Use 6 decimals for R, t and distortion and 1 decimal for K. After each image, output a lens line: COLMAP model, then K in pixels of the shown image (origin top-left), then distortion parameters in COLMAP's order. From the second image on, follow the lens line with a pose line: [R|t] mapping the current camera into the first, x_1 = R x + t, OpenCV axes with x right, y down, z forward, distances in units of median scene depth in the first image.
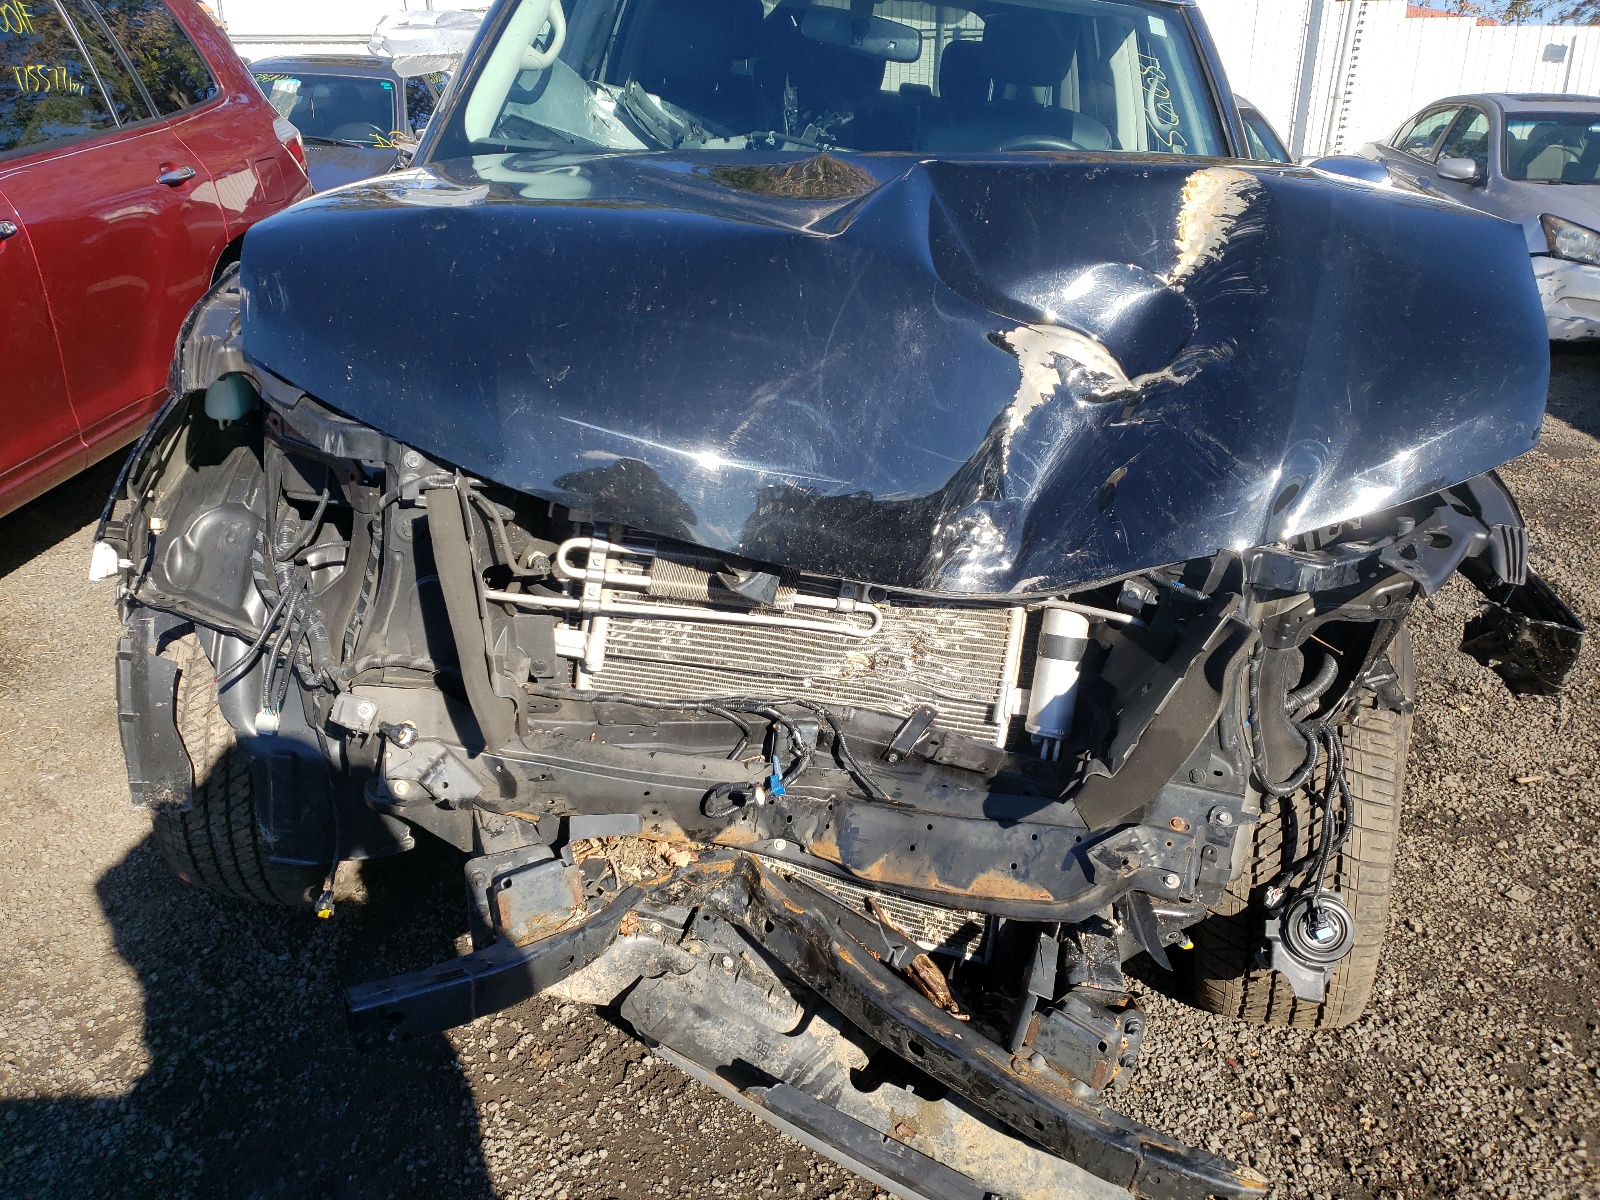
lens RADIAL K [[1276.2, 0, 800.0], [0, 1276.2, 600.0], [0, 0, 1]] dist [0.068845, 0.002037]
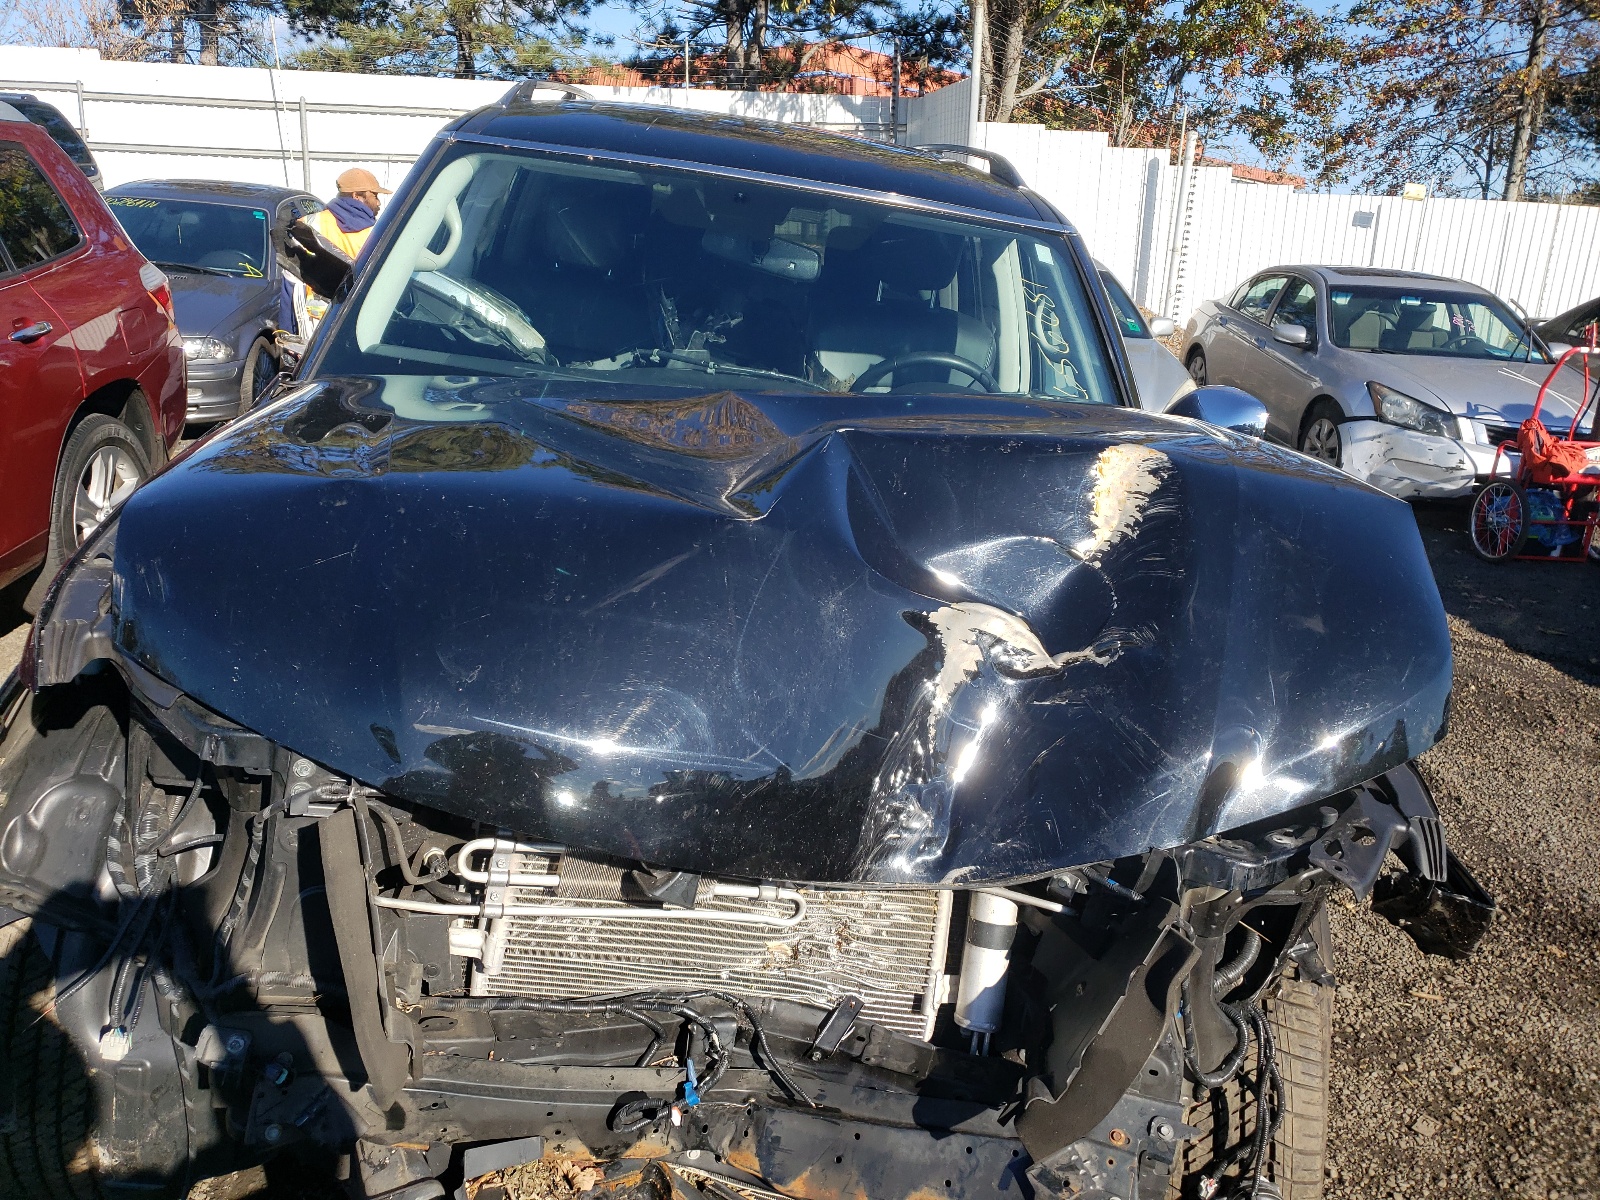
lens RADIAL K [[1270.8, 0, 800.0], [0, 1270.8, 600.0], [0, 0, 1]] dist [0.072766, 0.005223]
pose [[0.995016, 0.005949, 0.099536, -0.035215], [0.002839, 0.996124, -0.087915, -0.127705], [-0.099673, 0.087759, 0.991143, 0.037725]]
